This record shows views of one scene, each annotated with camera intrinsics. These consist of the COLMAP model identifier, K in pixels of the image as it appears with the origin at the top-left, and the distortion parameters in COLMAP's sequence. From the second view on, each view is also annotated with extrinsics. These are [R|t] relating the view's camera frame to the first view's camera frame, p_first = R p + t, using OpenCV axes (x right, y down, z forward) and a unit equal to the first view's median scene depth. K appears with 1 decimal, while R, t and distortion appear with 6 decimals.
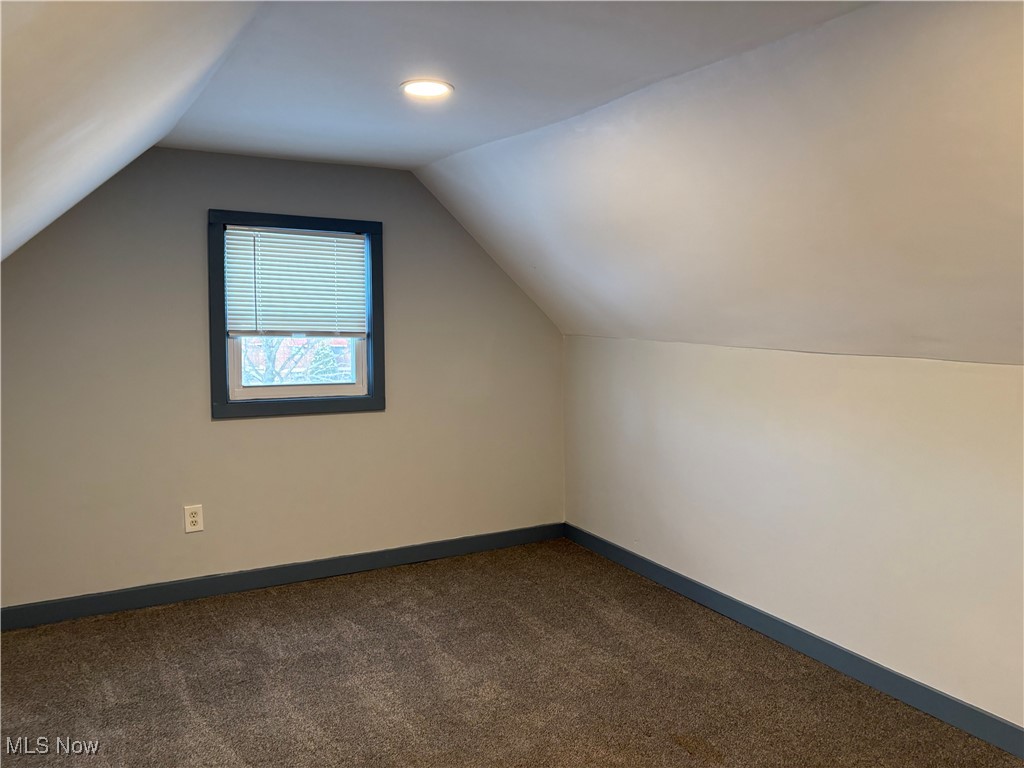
lens RADIAL K [[762.2, 0, 512.9], [0, 762.2, 393.5], [0, 0, 1]] dist [0.045853, -0.043728]
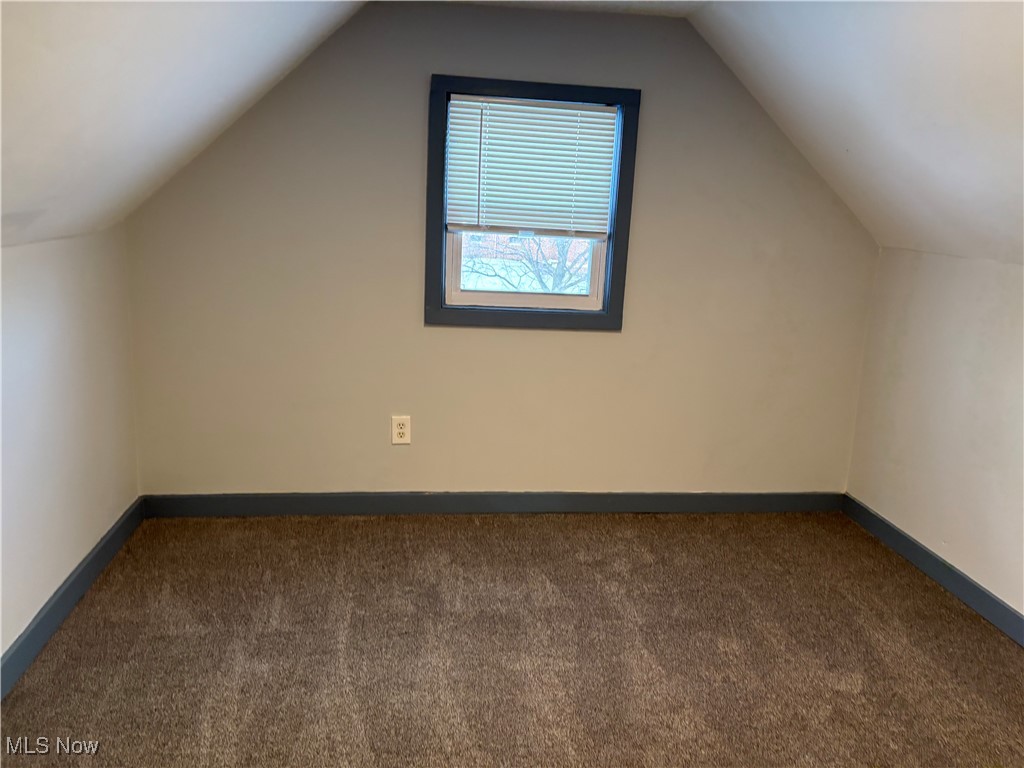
lens RADIAL K [[762.2, 0, 512.9], [0, 762.2, 393.5], [0, 0, 1]] dist [0.045853, -0.043728]
pose [[0.923460, 0.128170, -0.361655, 0.033516], [-0.079308, 0.985964, 0.146918, -0.025752], [0.375410, -0.106990, 0.920663, 0.218257]]
